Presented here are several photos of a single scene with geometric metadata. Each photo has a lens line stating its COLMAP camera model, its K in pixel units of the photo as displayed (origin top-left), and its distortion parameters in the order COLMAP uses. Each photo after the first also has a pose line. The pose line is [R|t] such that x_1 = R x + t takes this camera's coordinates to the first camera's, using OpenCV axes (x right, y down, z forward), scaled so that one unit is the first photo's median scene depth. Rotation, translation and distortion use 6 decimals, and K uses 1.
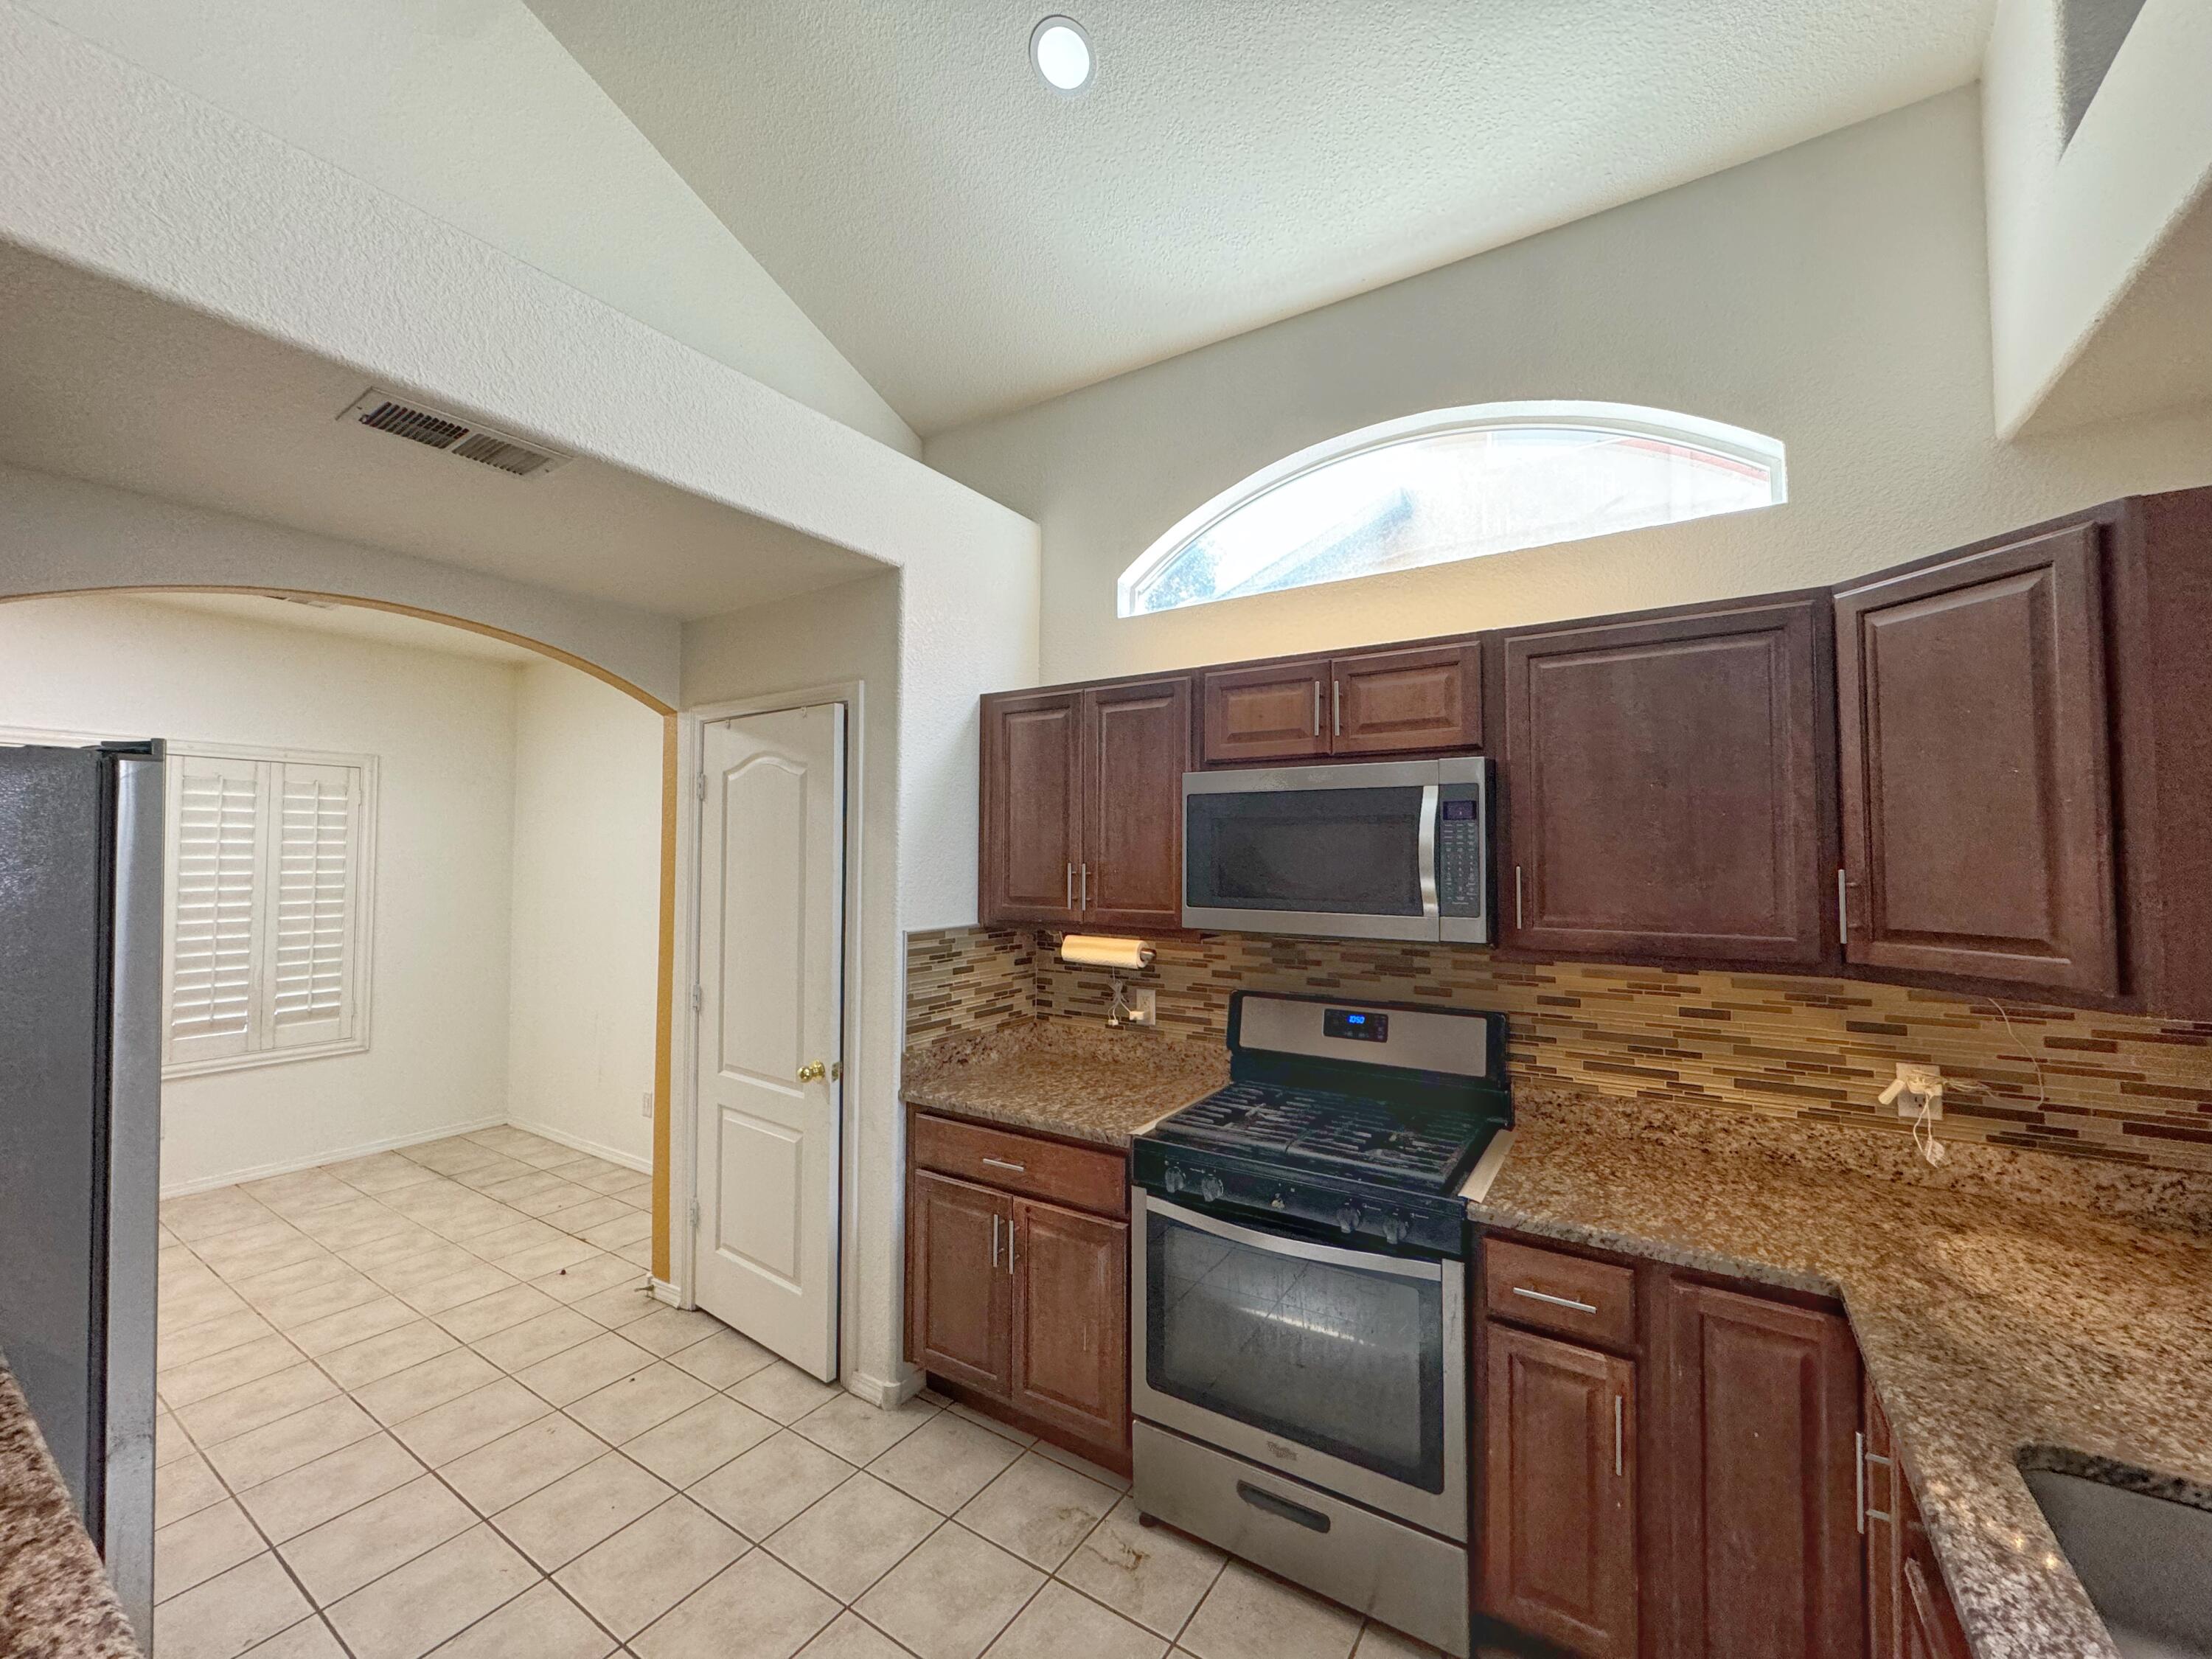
lens RADIAL K [[876.1, 0, 1104.3], [0, 876.1, 825.2], [0, 0, 1]] dist [-0.003699, -0.000663]
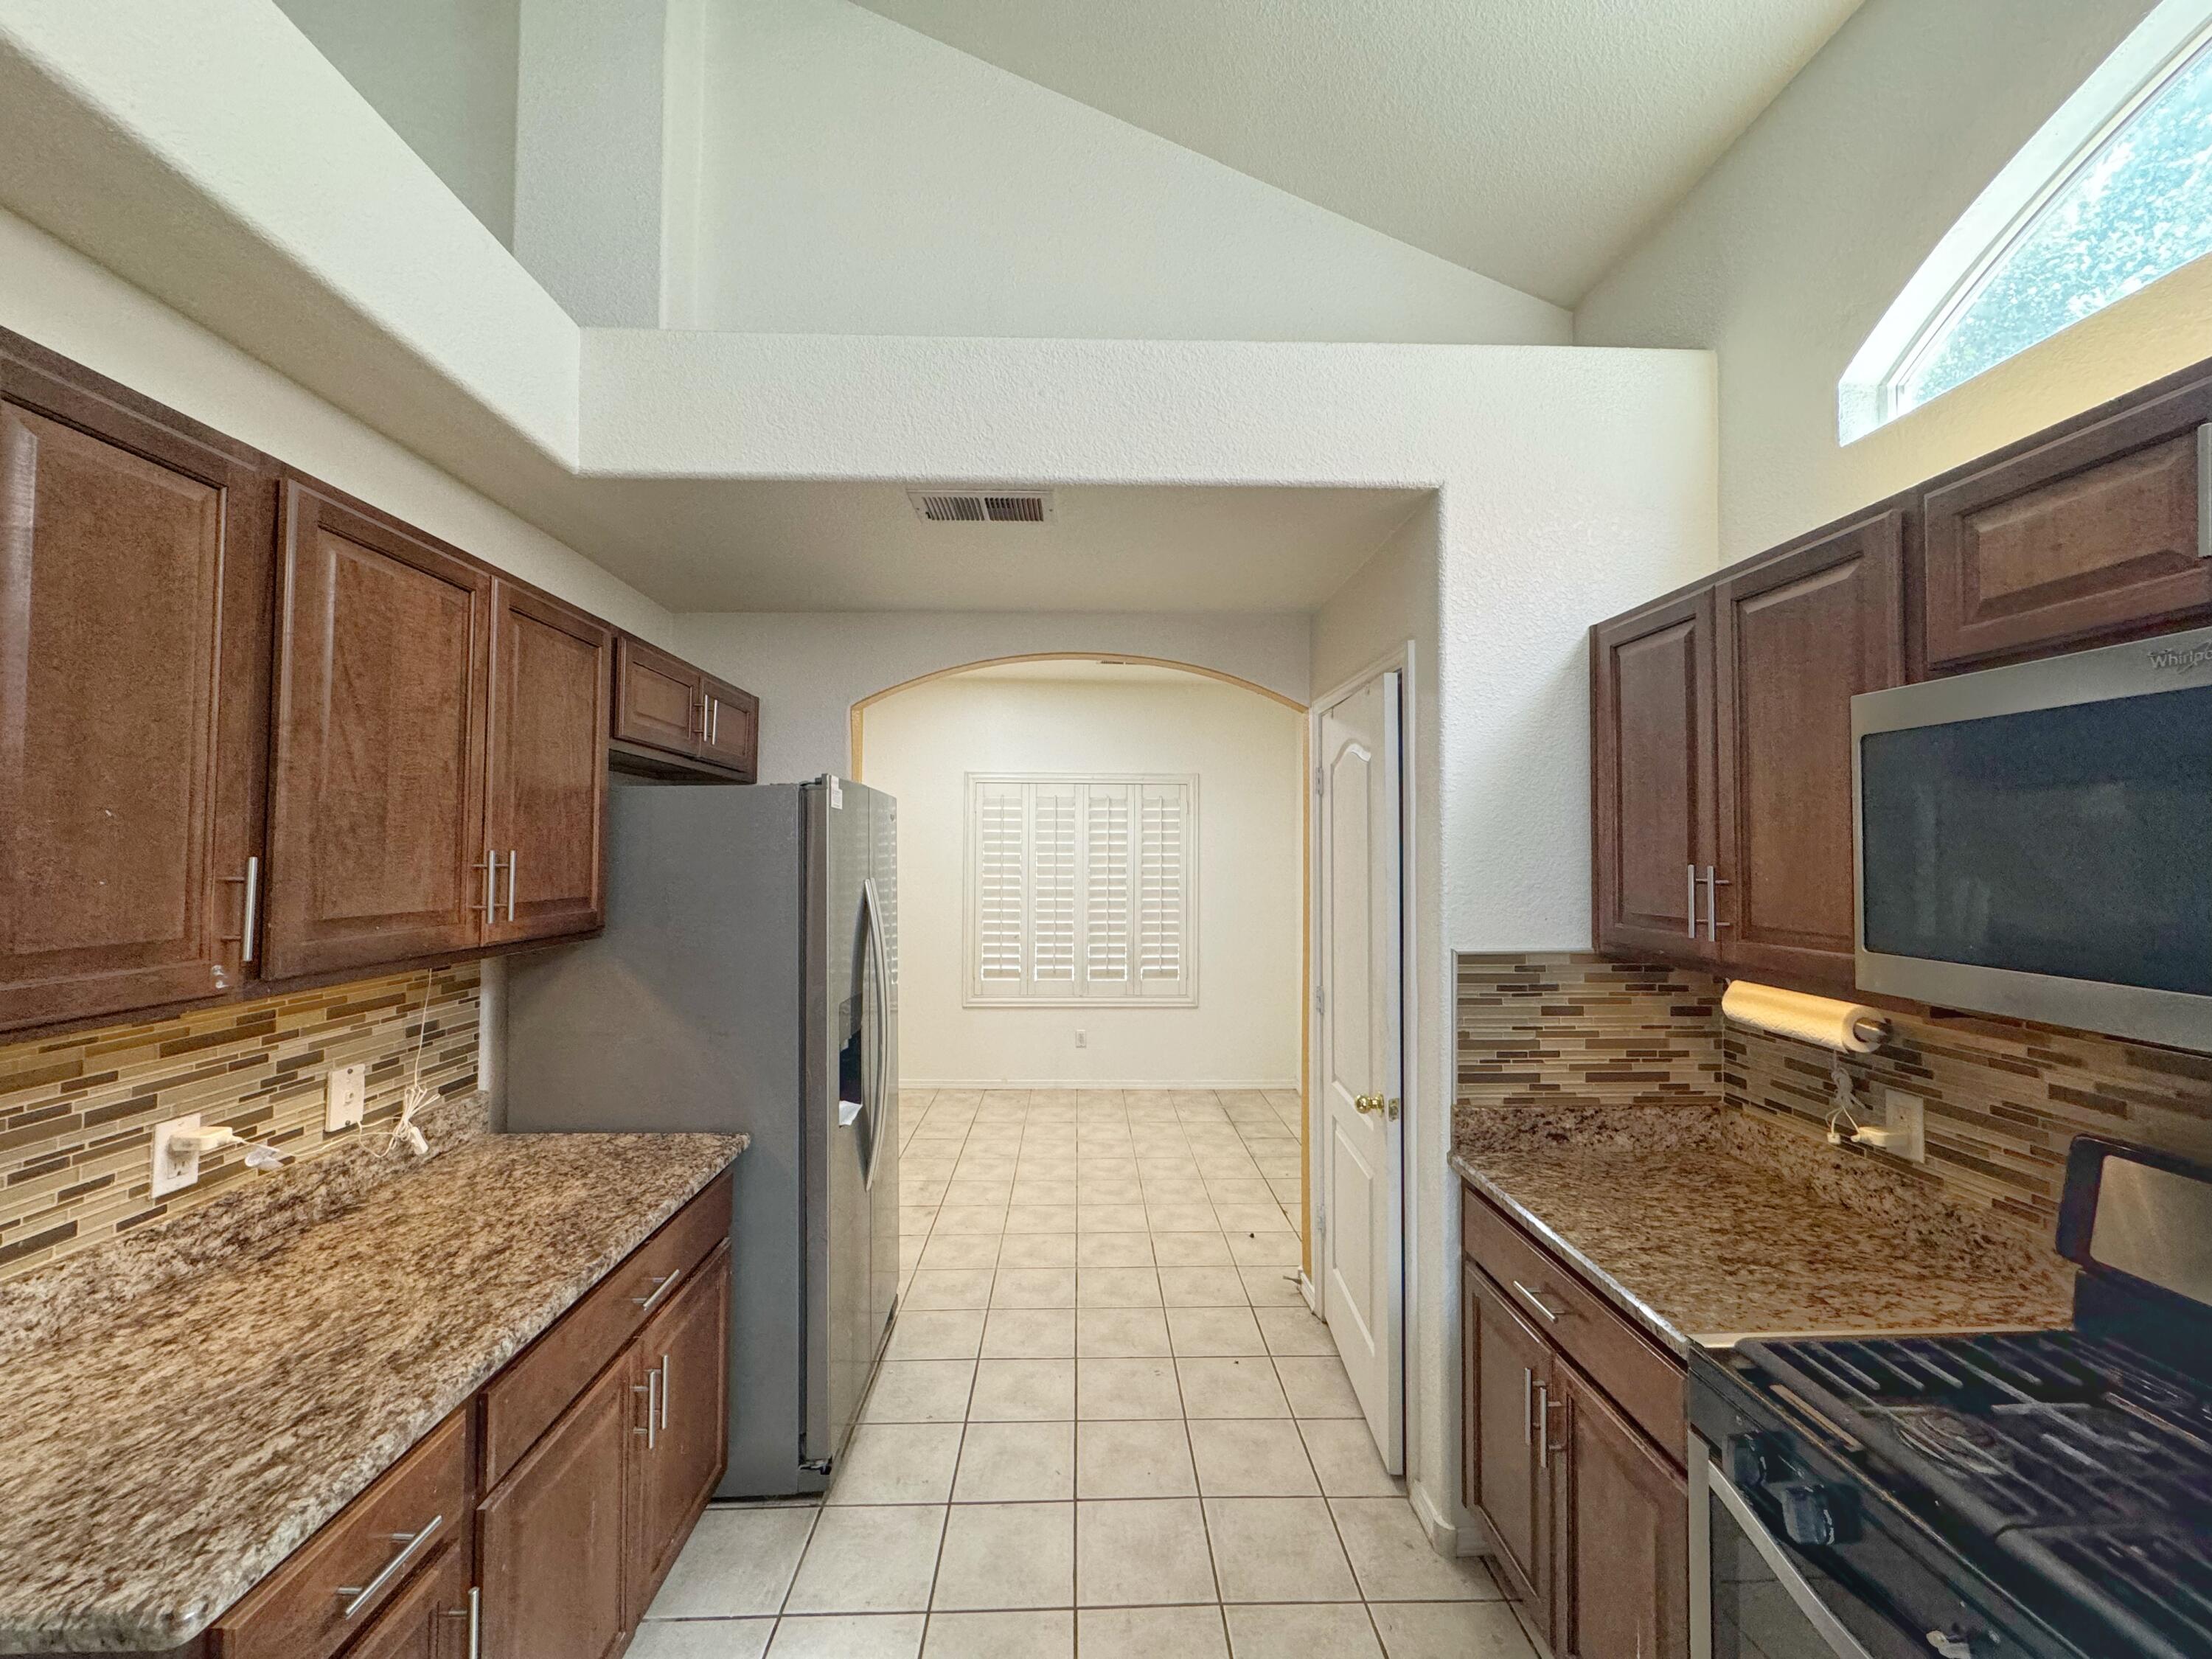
lens RADIAL K [[876.1, 0, 1099.1], [0, 876.1, 826.5], [0, 0, 1]] dist [-0.003699, -0.000663]
pose [[0.576853, -0.024311, -0.816486, 0.210655], [0.026710, 0.999584, -0.010893, 0.010368], [0.816411, -0.015525, 0.577262, 0.267751]]
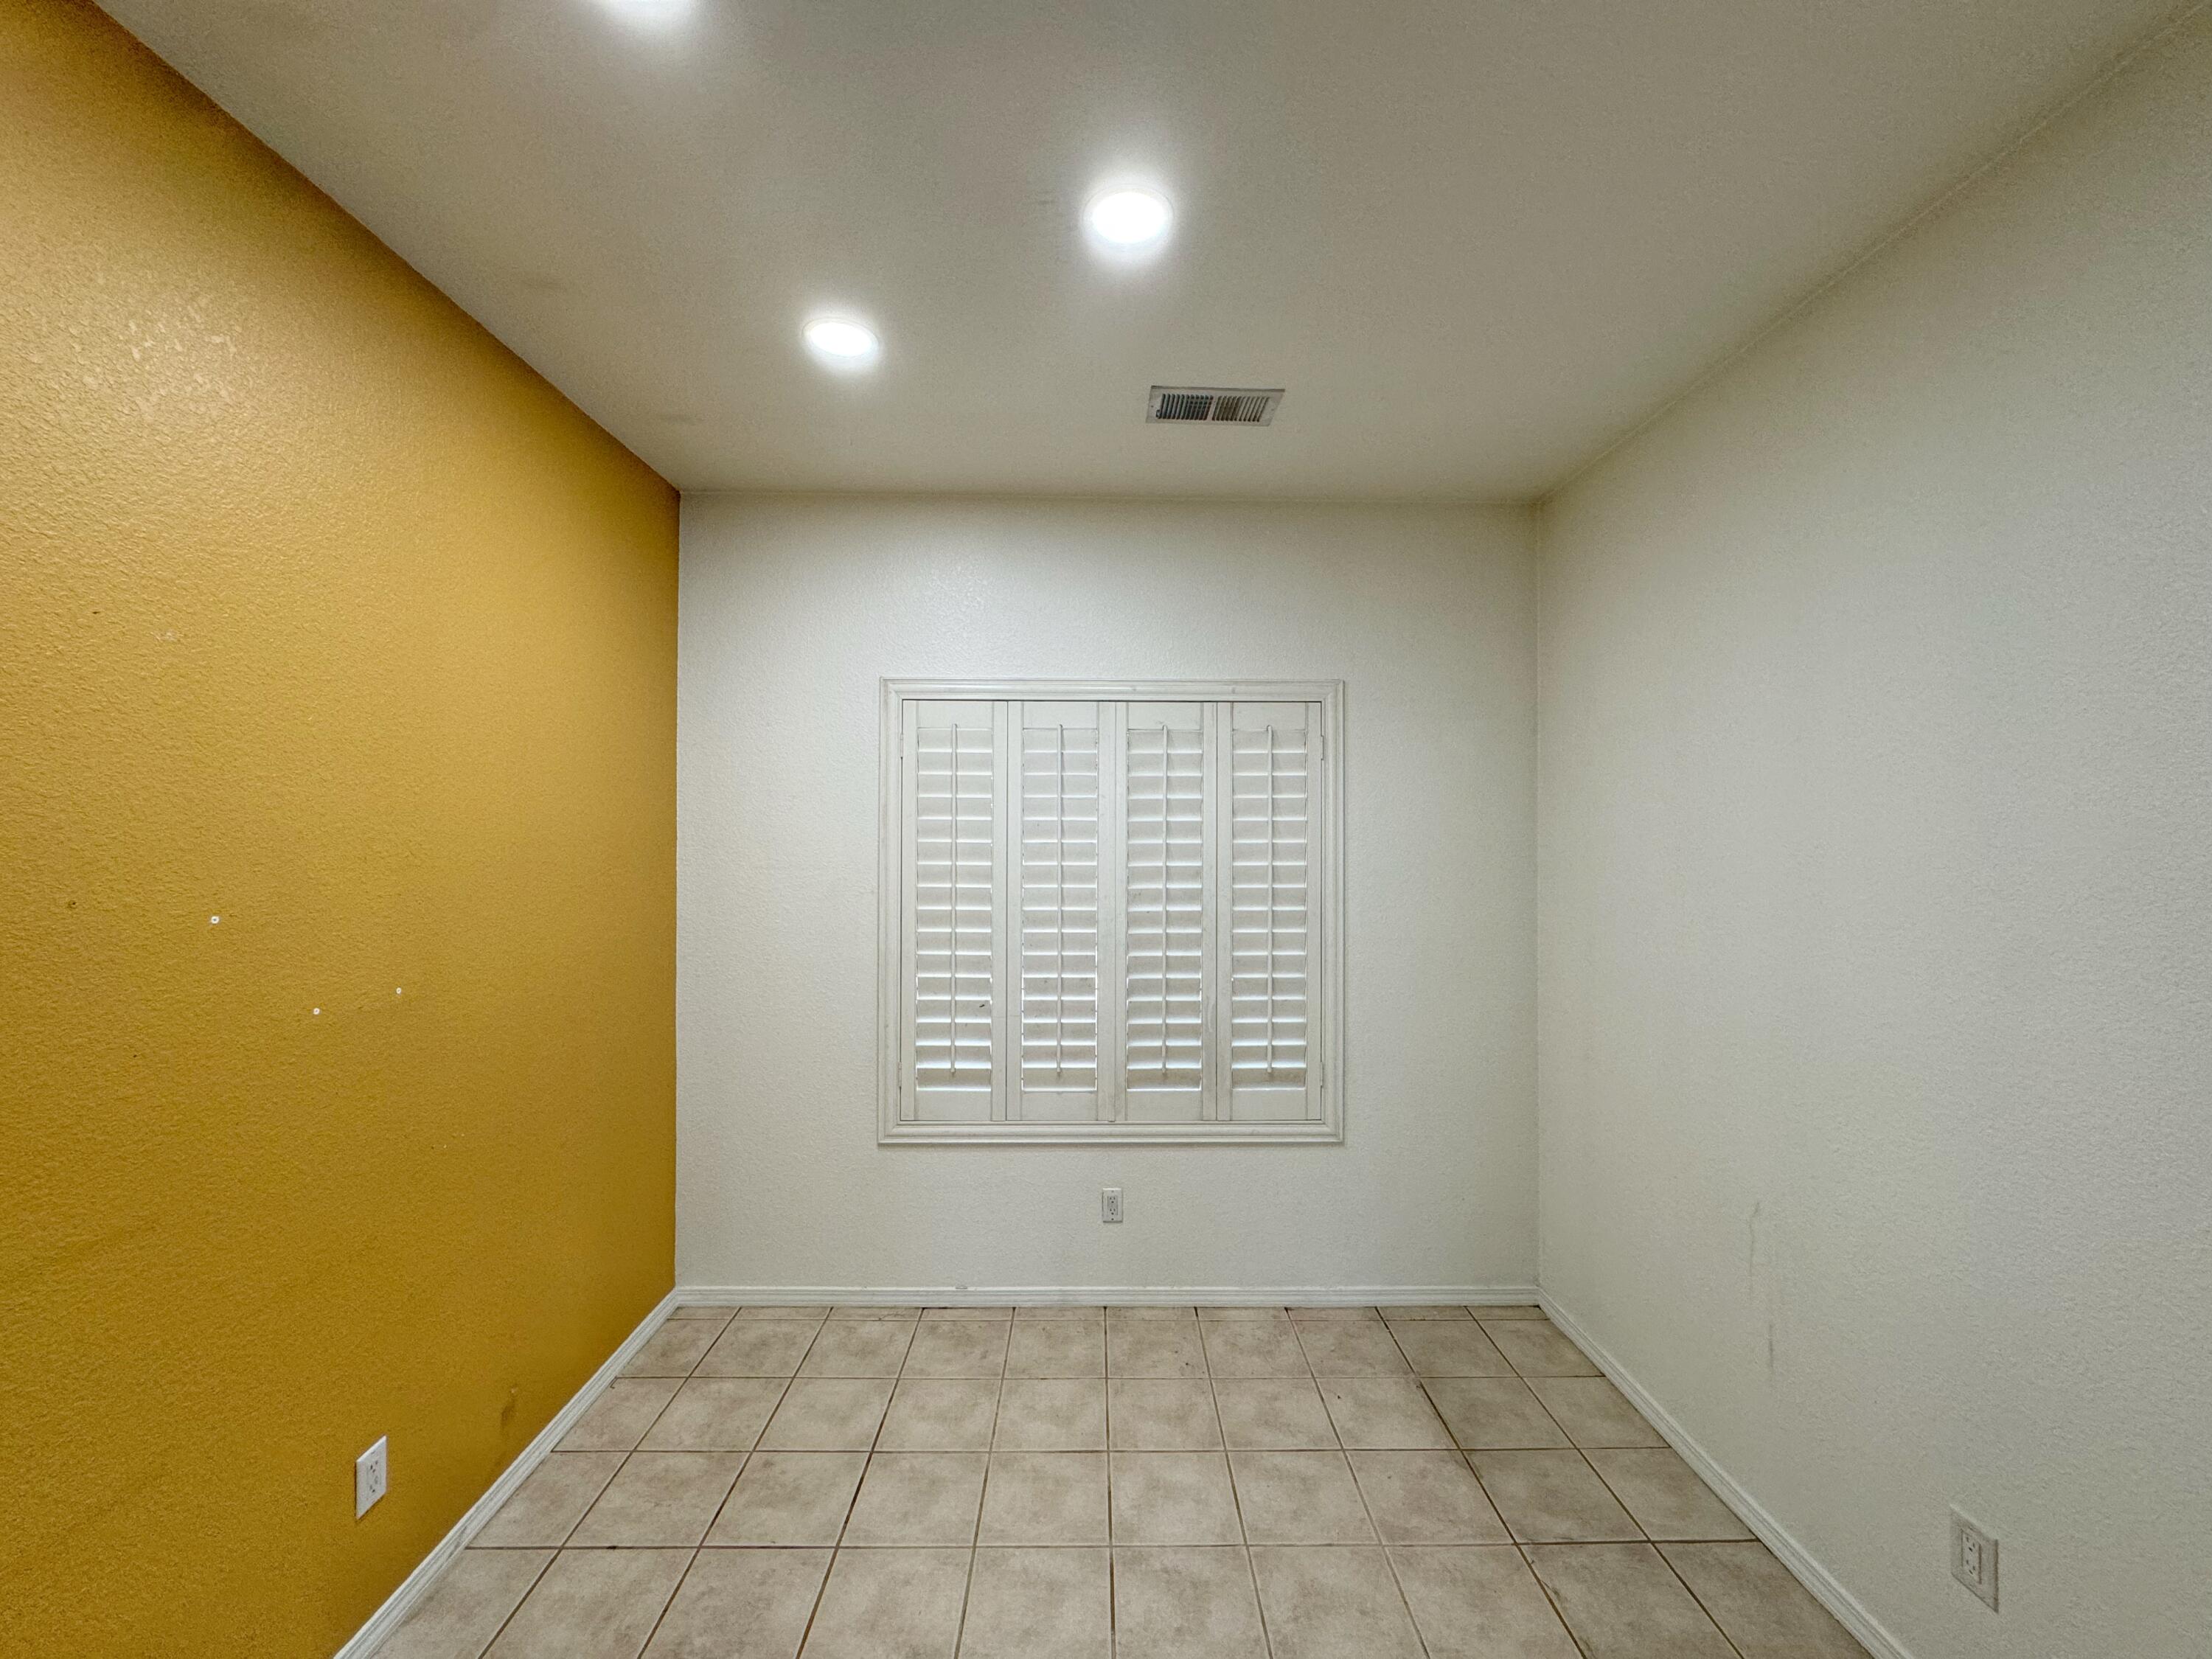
lens RADIAL K [[876.1, 0, 1107.2], [0, 876.1, 829.5], [0, 0, 1]] dist [-0.003699, -0.000663]
pose [[0.561790, 0.000034, -0.827280, -0.712538], [0.031525, 0.999273, 0.021449, 0.016222], [0.826679, -0.038130, 0.561381, 0.882741]]
